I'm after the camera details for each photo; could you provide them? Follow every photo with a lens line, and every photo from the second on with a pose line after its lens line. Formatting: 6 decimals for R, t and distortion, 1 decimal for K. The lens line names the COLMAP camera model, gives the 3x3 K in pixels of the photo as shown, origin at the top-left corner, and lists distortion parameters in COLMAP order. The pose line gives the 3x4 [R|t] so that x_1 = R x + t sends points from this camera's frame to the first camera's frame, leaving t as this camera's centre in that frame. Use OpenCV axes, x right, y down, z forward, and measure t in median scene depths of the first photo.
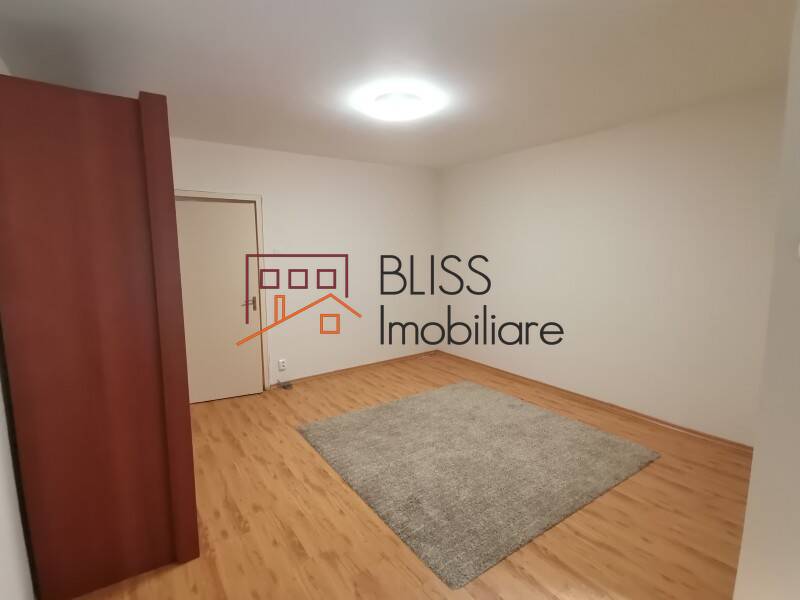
lens RADIAL K [[398.6, 0, 402.1], [0, 398.6, 291.0], [0, 0, 1]] dist [0.045975, -0.042740]
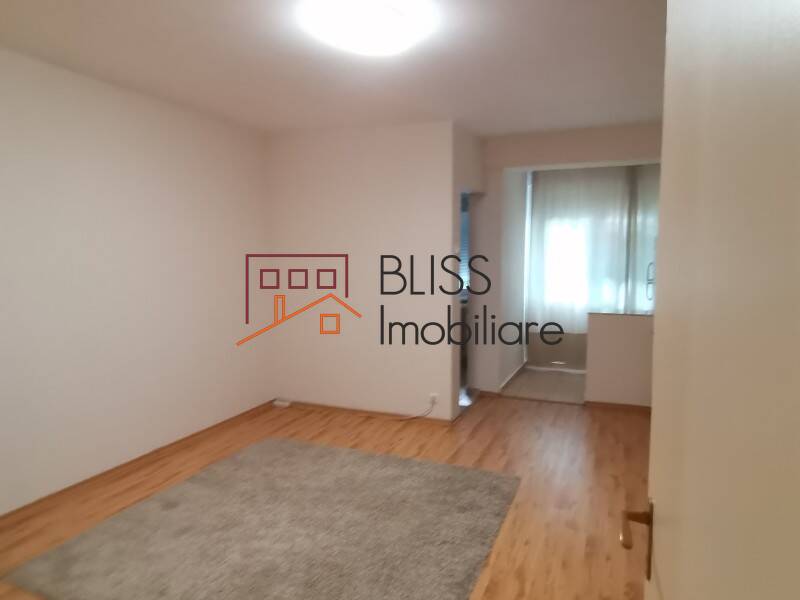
lens RADIAL K [[534.5, 0, 409.2], [0, 534.5, 296.1], [0, 0, 1]] dist [0.007593, 0.002437]
pose [[-0.549661, -0.057337, 0.833418, -0.674518], [0.095505, 0.986788, 0.130876, -0.115785], [-0.829911, 0.151533, -0.536923, 1.242433]]
